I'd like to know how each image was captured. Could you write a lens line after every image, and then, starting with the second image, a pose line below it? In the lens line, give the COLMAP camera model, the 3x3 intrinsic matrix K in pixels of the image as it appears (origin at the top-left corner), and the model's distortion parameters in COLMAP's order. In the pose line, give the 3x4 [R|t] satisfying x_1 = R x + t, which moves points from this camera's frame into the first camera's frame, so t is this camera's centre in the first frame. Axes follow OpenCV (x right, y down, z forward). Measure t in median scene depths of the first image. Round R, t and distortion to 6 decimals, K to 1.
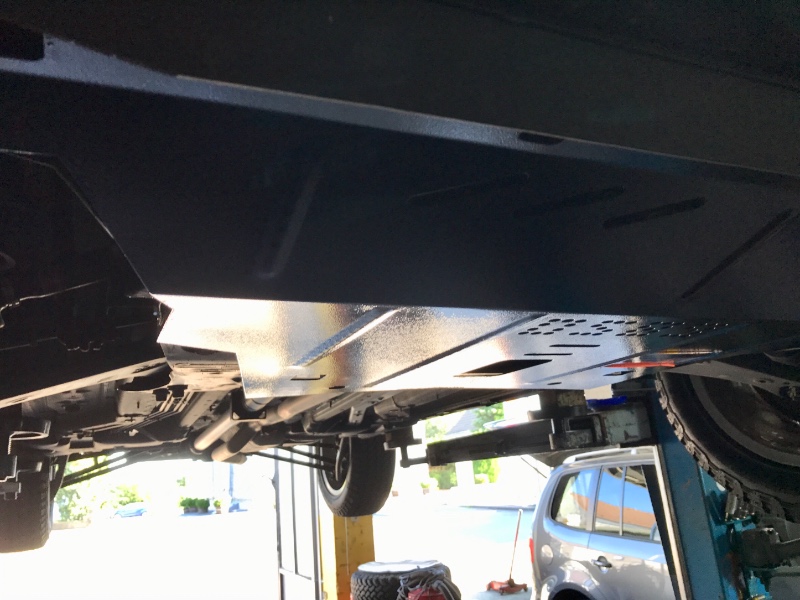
lens RADIAL K [[643.8, 0, 399.0], [0, 643.8, 282.1], [0, 0, 1]] dist [-0.001390, -0.002274]
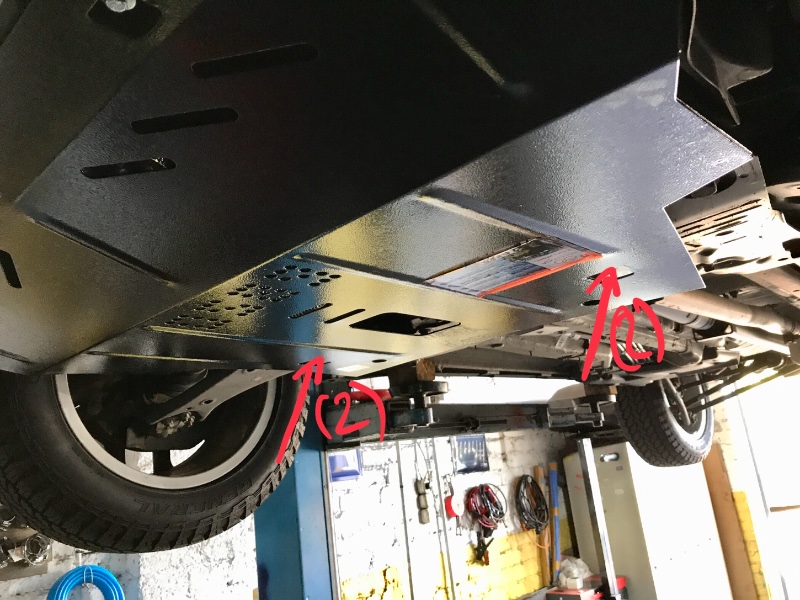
lens RADIAL K [[653.5, 0, 397.8], [0, 653.5, 300.4], [0, 0, 1]] dist [-0.000631, -0.002713]
pose [[0.378195, -0.197352, -0.904445, 0.357218], [0.345092, 0.936644, -0.060077, 0.056939], [0.859000, -0.289396, 0.422339, 0.211839]]
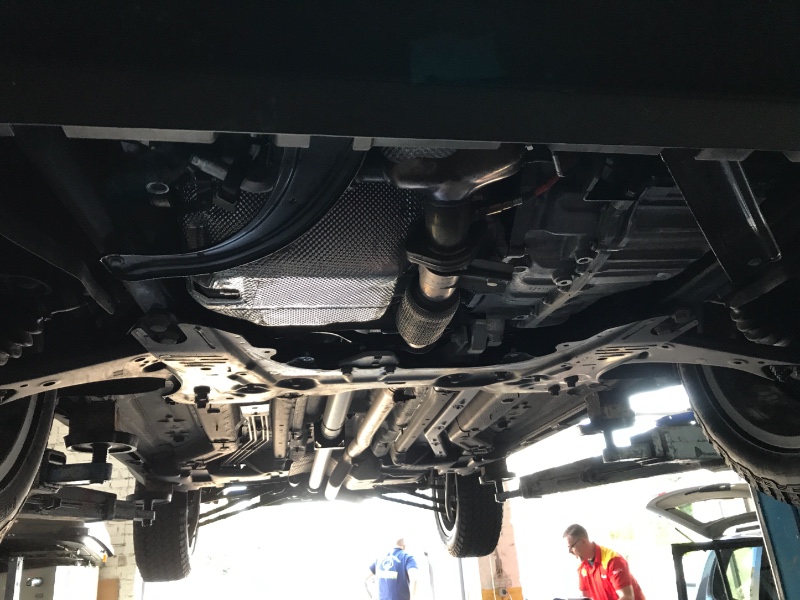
lens RADIAL K [[653.5, 0, 397.8], [0, 653.5, 300.4], [0, 0, 1]] dist [-0.000631, -0.002713]
pose [[0.968162, -0.082254, -0.236424, 0.134900], [0.066705, 0.995095, -0.073045, 0.043342], [0.241273, 0.054949, 0.968900, -0.055181]]
